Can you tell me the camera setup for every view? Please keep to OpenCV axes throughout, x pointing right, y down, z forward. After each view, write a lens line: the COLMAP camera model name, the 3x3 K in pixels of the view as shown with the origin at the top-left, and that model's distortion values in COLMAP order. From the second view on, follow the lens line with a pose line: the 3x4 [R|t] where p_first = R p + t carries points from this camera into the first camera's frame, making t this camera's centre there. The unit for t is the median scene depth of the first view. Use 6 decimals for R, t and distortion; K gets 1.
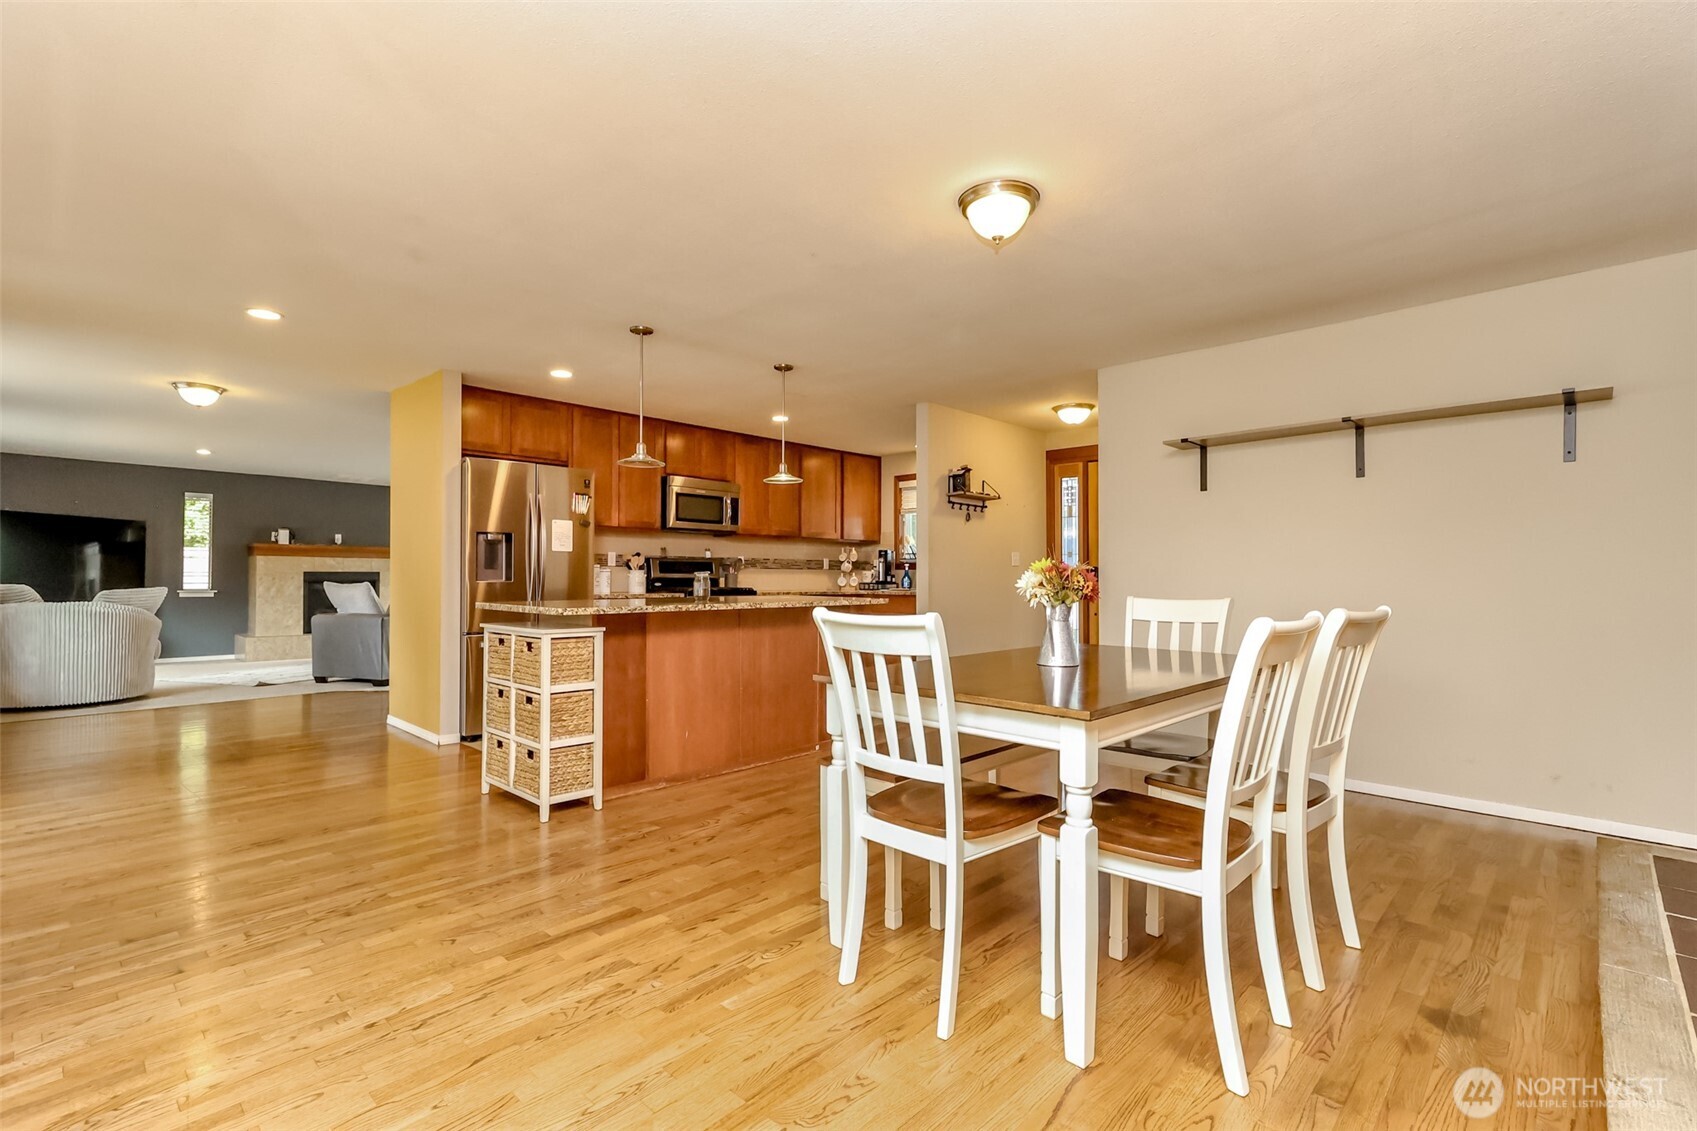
lens RADIAL K [[755.1, 0, 848.5], [0, 755.1, 565.5], [0, 0, 1]] dist [0.016947, 0.000125]
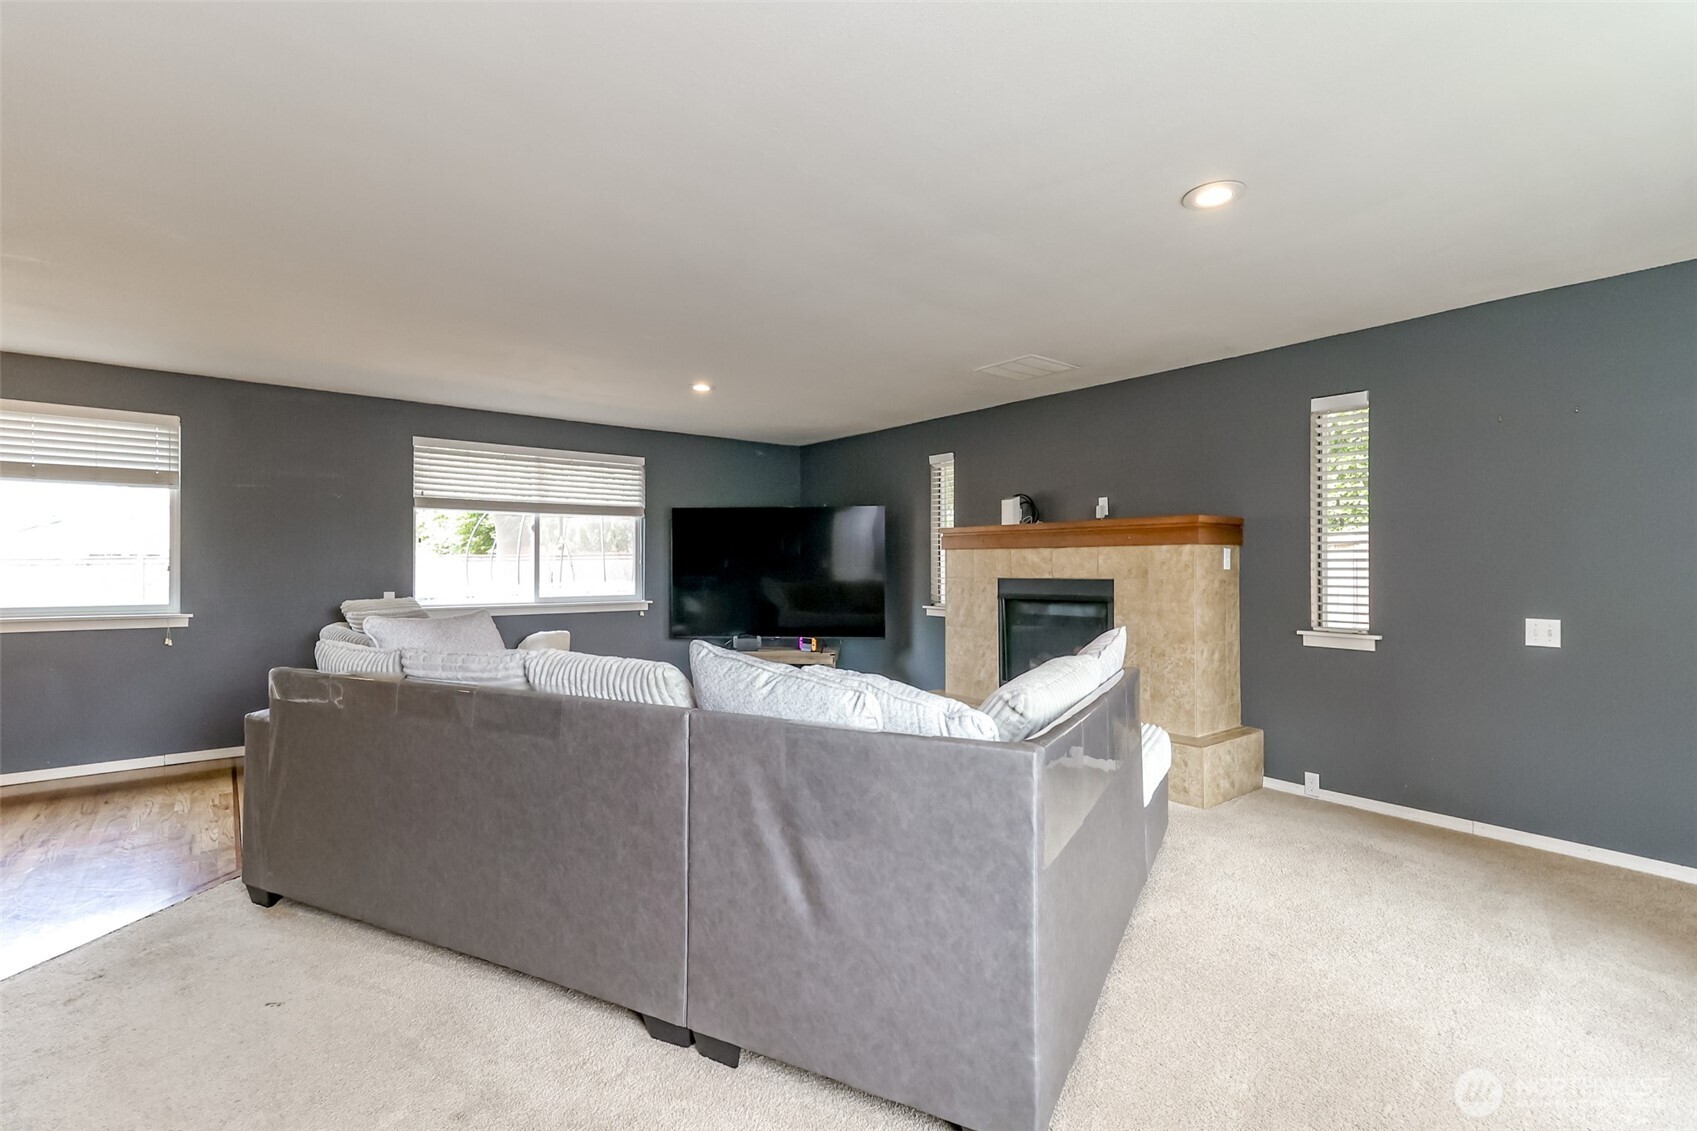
lens RADIAL K [[755.1, 0, 848.5], [0, 755.1, 565.5], [0, 0, 1]] dist [0.016947, 0.000125]
pose [[-0.181216, -0.007649, -0.983414, -0.297889], [0.014664, 0.999838, -0.010479, 0.005010], [0.983334, -0.016320, -0.181075, 1.473346]]
